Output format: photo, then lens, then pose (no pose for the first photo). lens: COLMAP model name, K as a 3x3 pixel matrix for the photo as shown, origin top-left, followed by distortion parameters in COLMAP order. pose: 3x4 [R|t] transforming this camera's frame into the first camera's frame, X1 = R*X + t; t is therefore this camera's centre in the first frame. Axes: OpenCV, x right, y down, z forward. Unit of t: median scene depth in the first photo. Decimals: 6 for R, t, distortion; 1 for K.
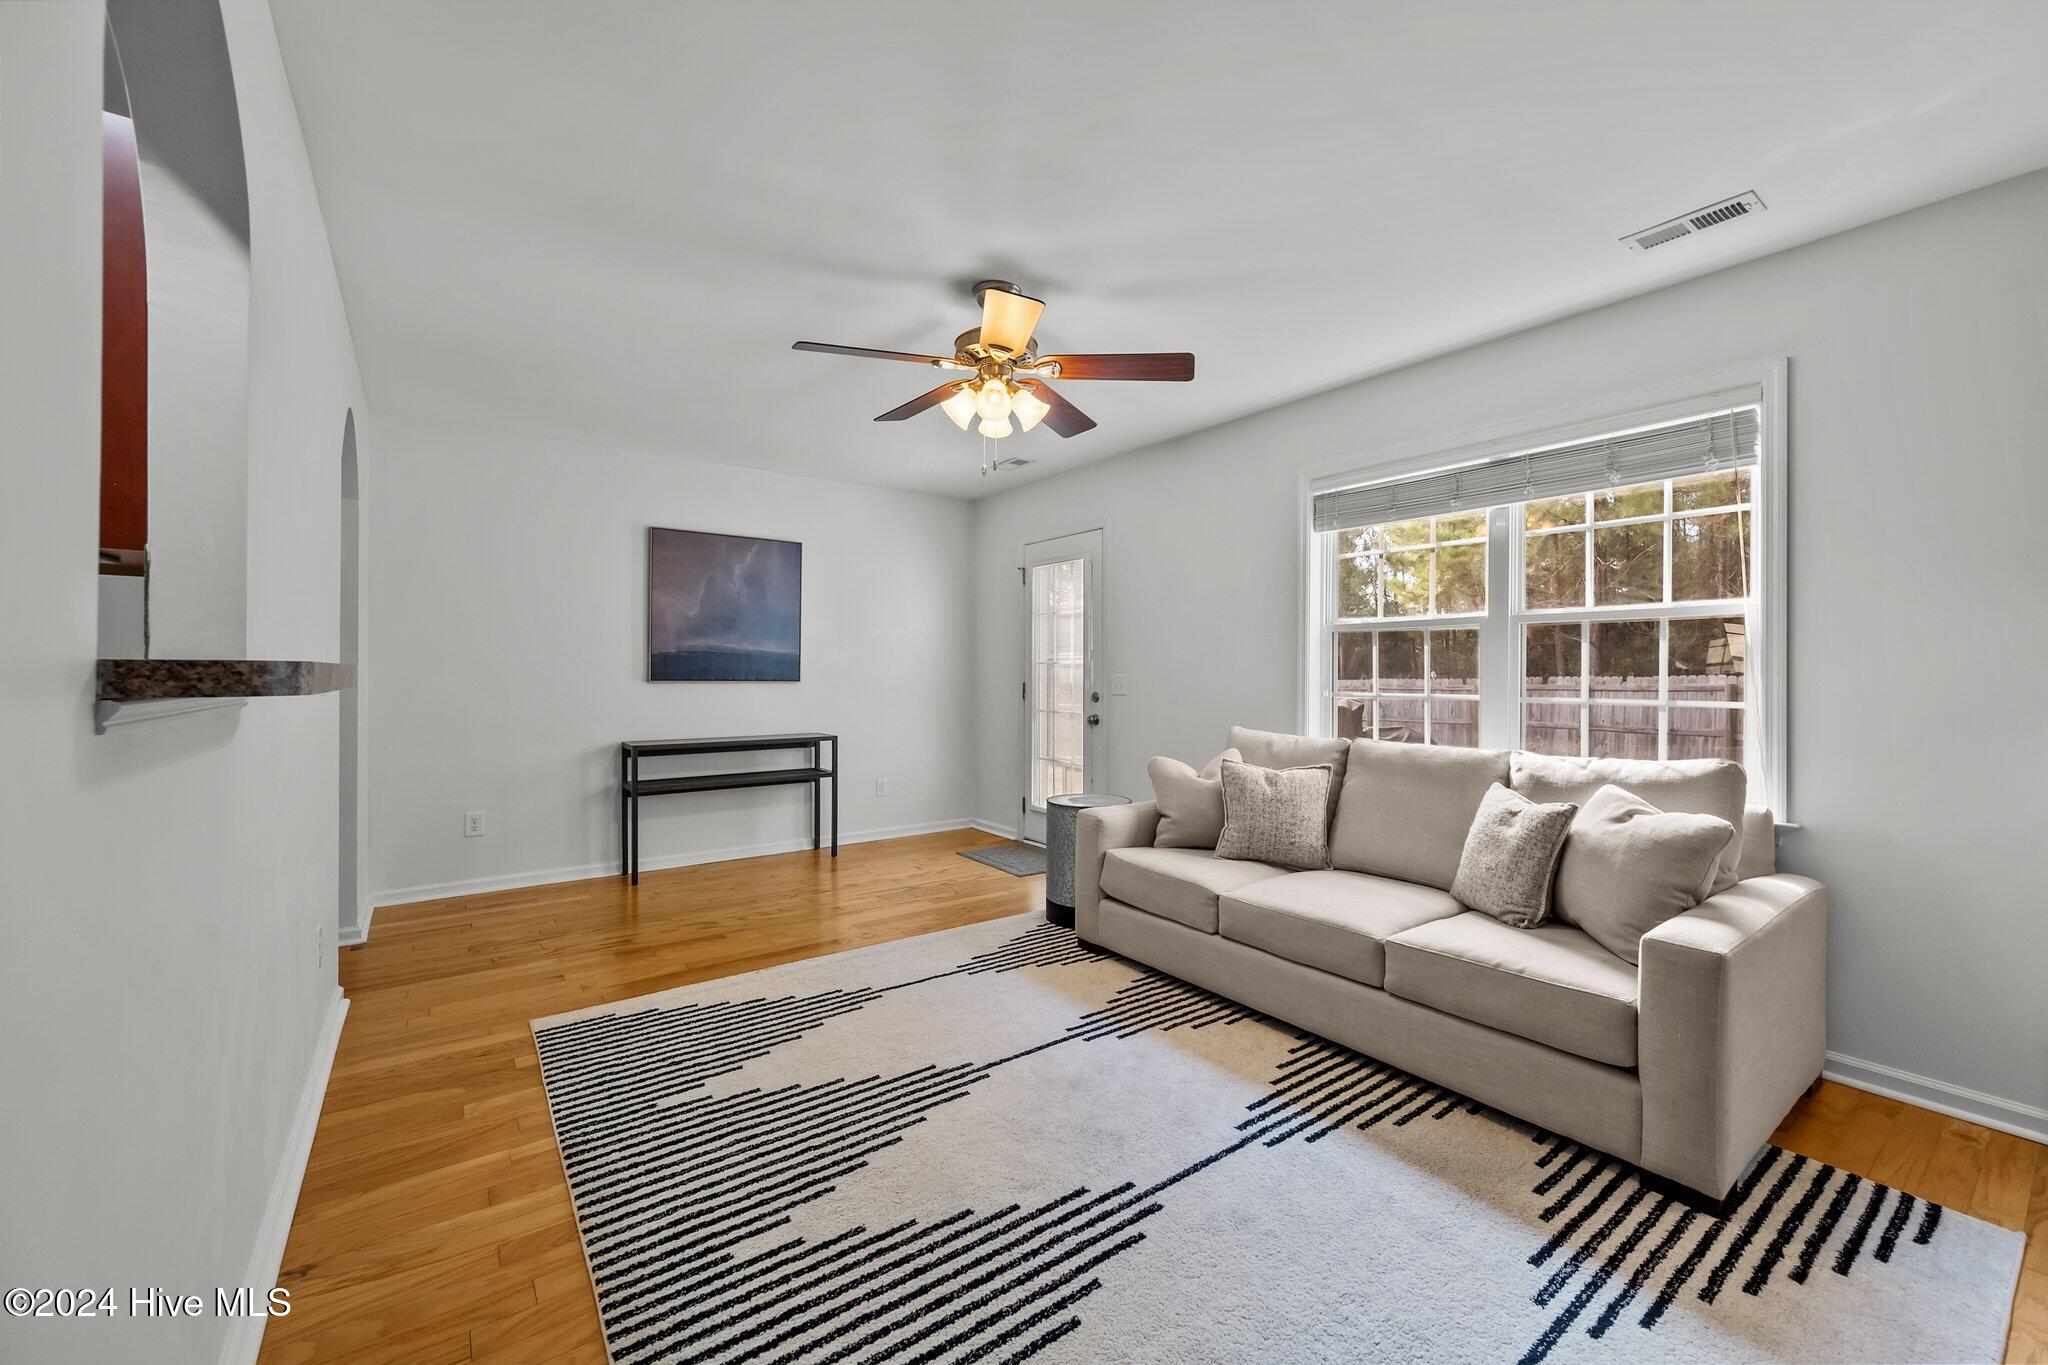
lens RADIAL K [[809.9, 0, 1029.4], [0, 809.9, 671.0], [0, 0, 1]] dist [-0.001768, -0.000302]
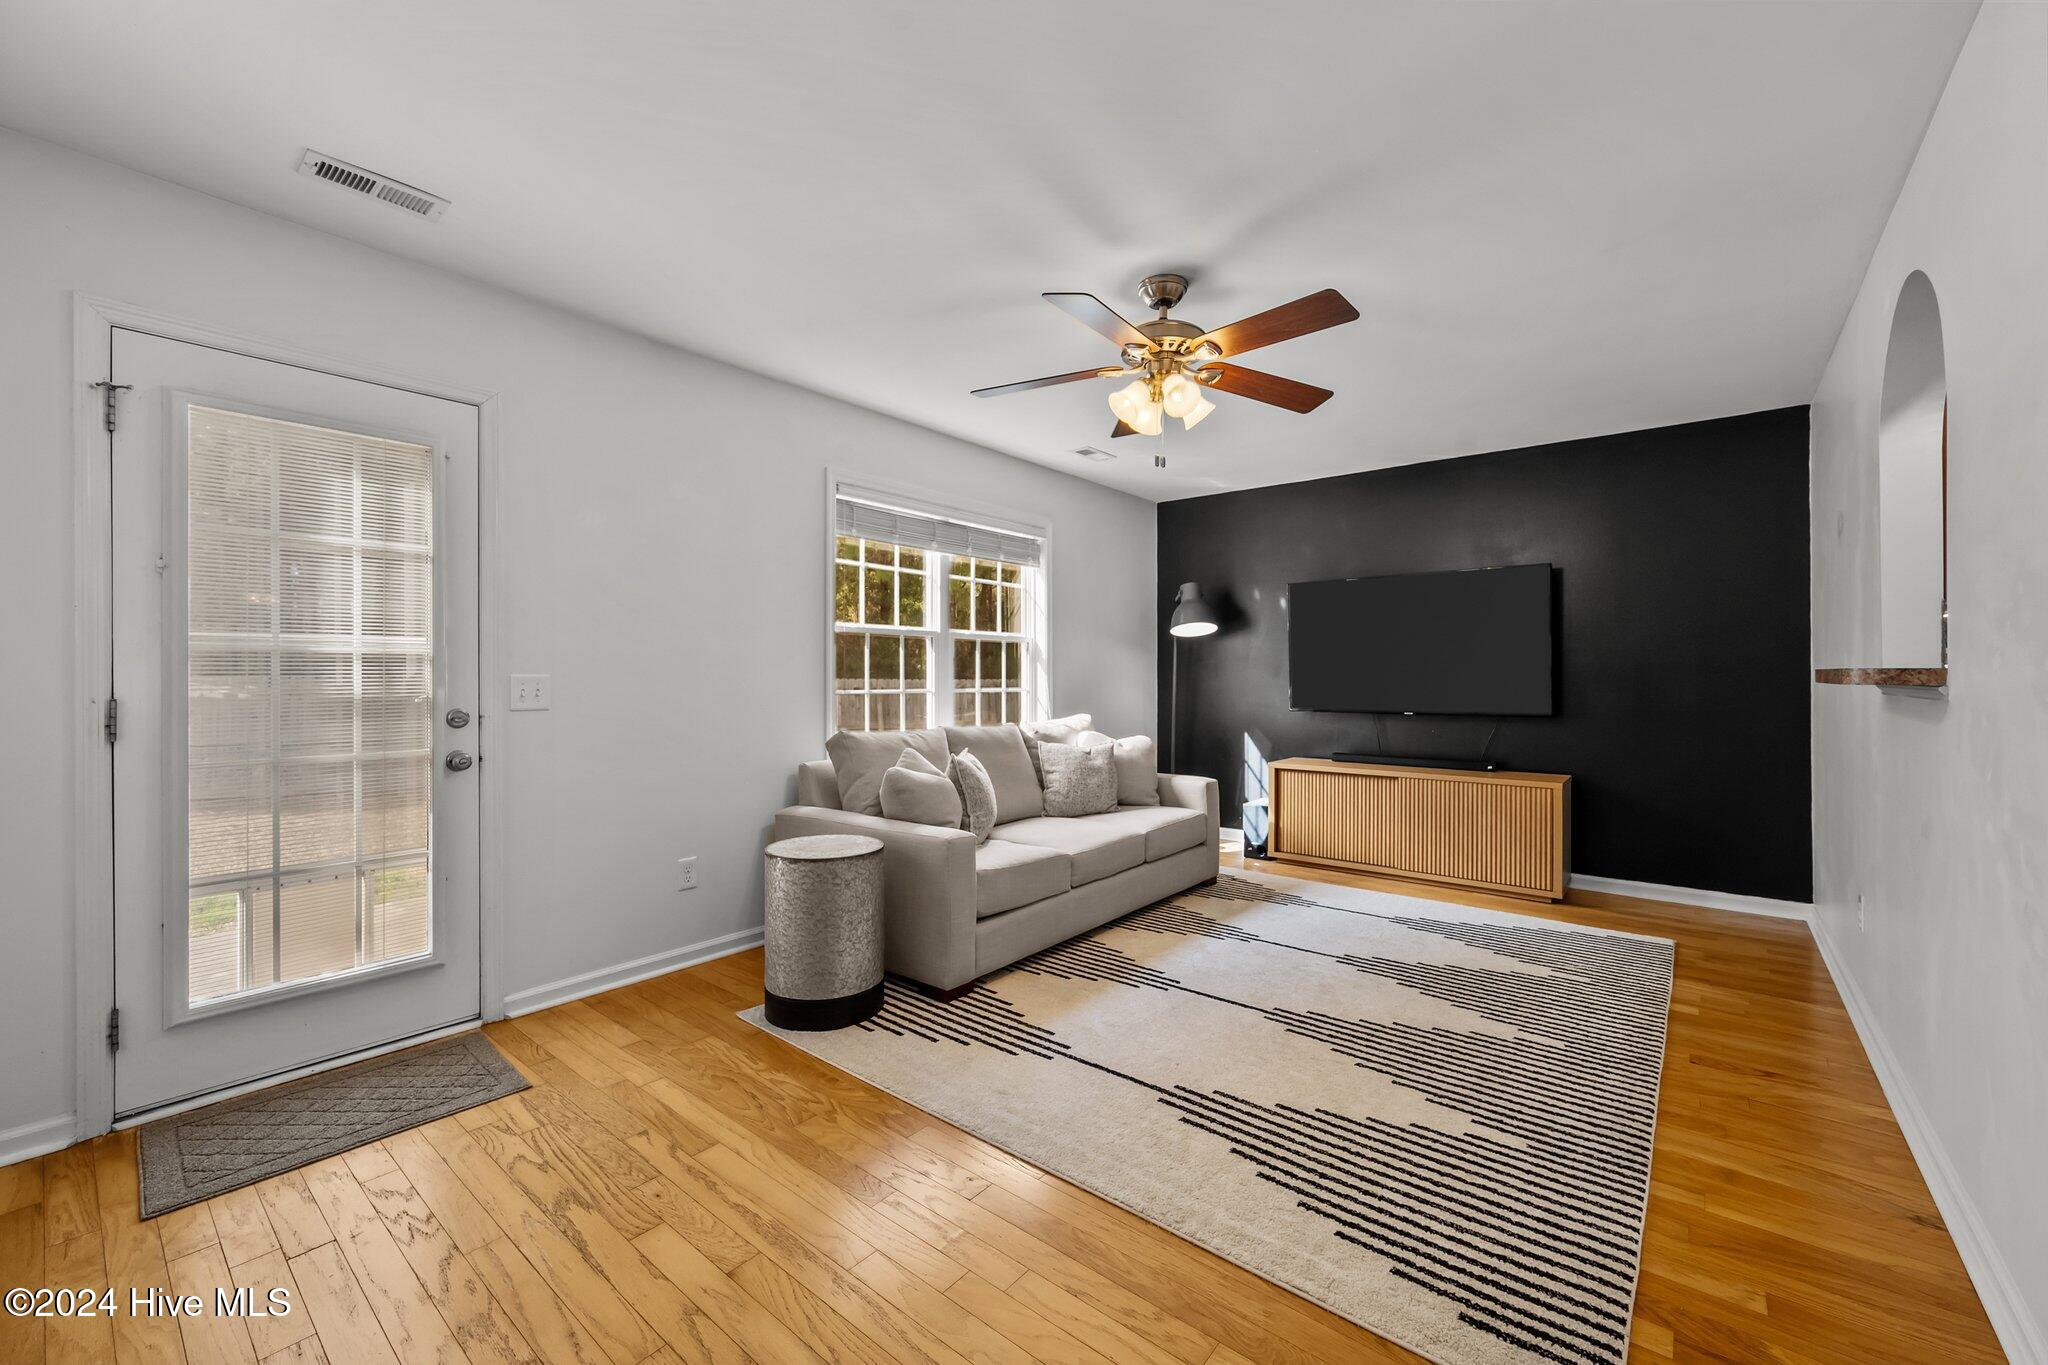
lens RADIAL K [[809.9, 0, 1031.9], [0, 809.9, 675.0], [0, 0, 1]] dist [-0.001768, -0.000302]
pose [[-0.247064, -0.003213, 0.968994, -0.789593], [-0.001845, 0.999994, 0.002845, 0.002385], [-0.968997, -0.001085, -0.247068, 1.159752]]
